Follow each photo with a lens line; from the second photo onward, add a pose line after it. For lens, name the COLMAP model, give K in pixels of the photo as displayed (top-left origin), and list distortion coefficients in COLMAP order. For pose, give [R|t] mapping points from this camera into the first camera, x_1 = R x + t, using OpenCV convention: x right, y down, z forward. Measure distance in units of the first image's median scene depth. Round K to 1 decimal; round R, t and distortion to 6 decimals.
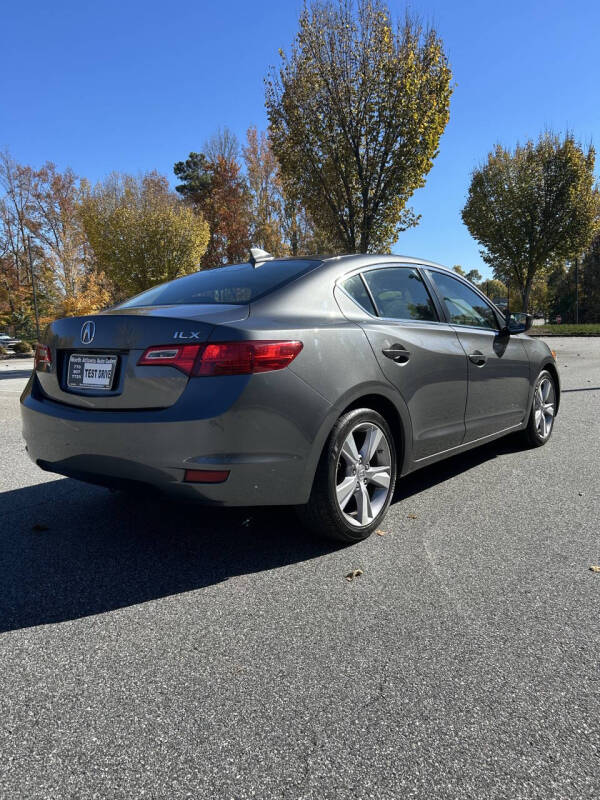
lens RADIAL K [[626.1, 0, 300.0], [0, 626.1, 400.0], [0, 0, 1]] dist [0.051486, -0.044926]
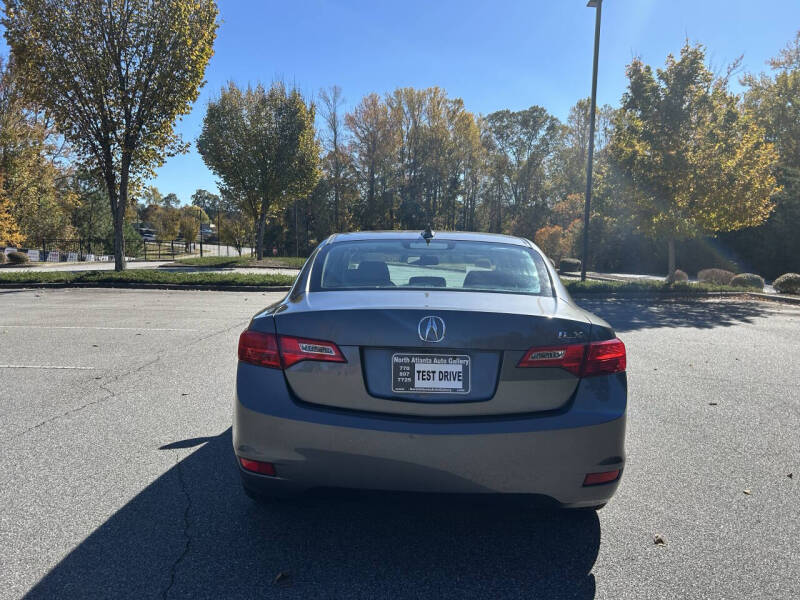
lens RADIAL K [[622.3, 0, 399.5], [0, 622.3, 297.5], [0, 0, 1]] dist [0.040761, -0.042867]
pose [[0.792515, -0.002287, 0.609849, -0.137139], [0.026193, 0.999198, -0.030292, -0.019304], [-0.609290, 0.039981, 0.791939, 0.053270]]
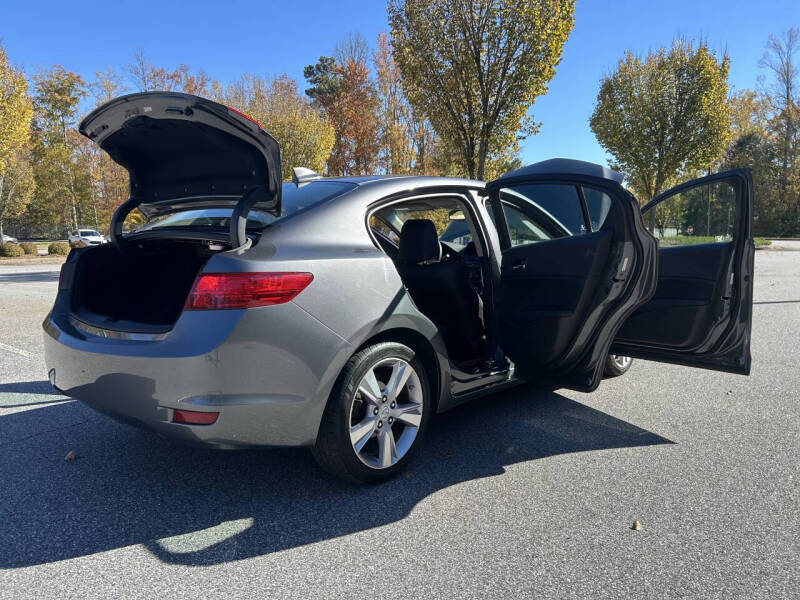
lens RADIAL K [[626.1, 0, 400.0], [0, 626.1, 300.0], [0, 0, 1]] dist [0.051486, -0.044926]
pose [[0.998427, 0.028152, -0.048483, 0.025912], [-0.028373, 0.999590, -0.003862, -0.007659], [0.048354, 0.005231, 0.998817, 0.009589]]
